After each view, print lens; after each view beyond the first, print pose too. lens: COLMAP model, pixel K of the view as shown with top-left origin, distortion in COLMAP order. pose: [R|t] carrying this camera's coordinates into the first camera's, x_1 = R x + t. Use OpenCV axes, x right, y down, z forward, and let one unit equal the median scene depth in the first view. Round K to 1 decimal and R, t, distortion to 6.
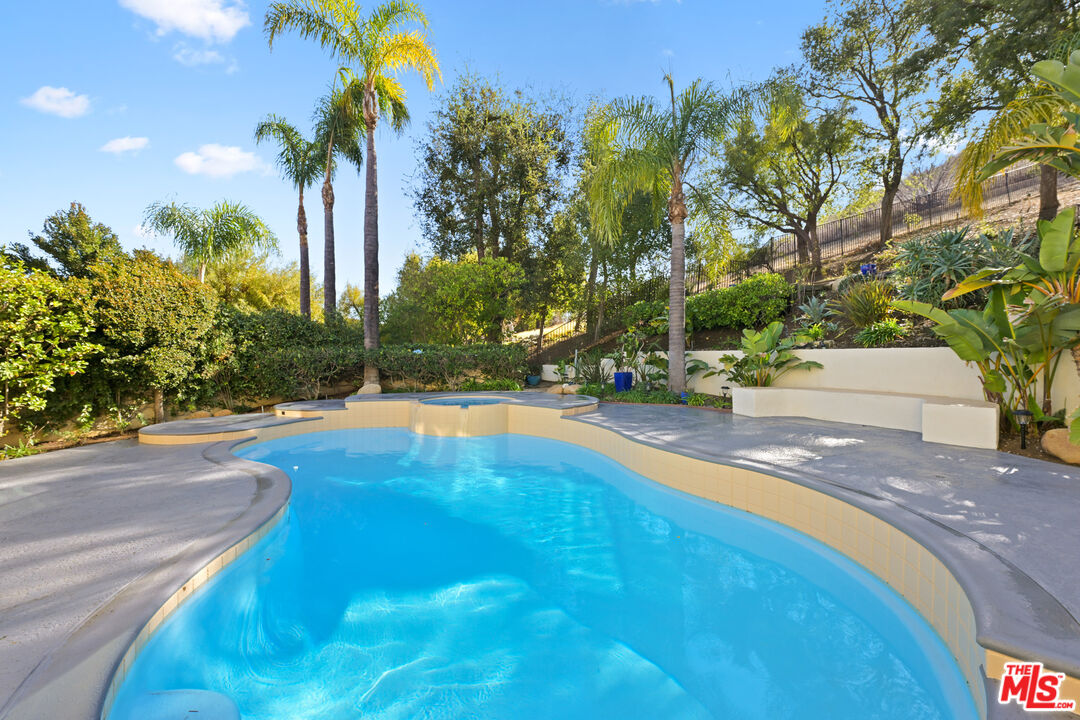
lens RADIAL K [[432.8, 0, 531.0], [0, 432.8, 358.7], [0, 0, 1]] dist [0.007161, -0.000223]
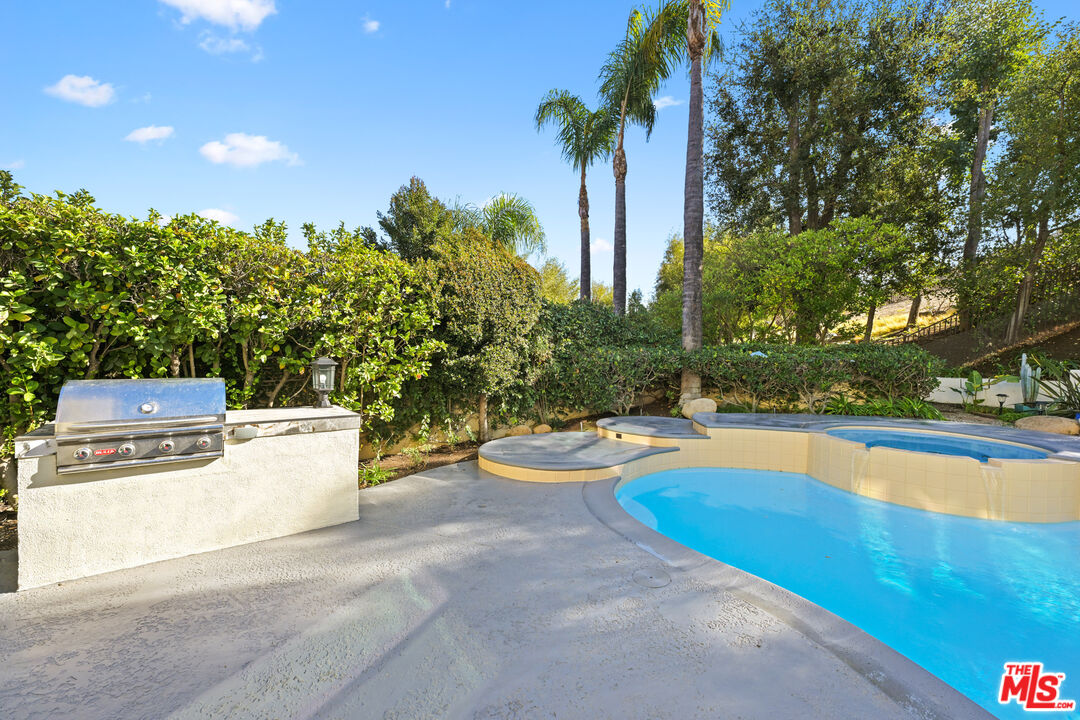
lens RADIAL K [[432.8, 0, 538.9], [0, 432.8, 358.7], [0, 0, 1]] dist [0.007161, -0.000223]
pose [[0.913557, 0.015014, -0.406434, -0.455627], [-0.017654, 0.999840, -0.002746, -0.001585], [0.406328, 0.009684, 0.913676, 0.312427]]
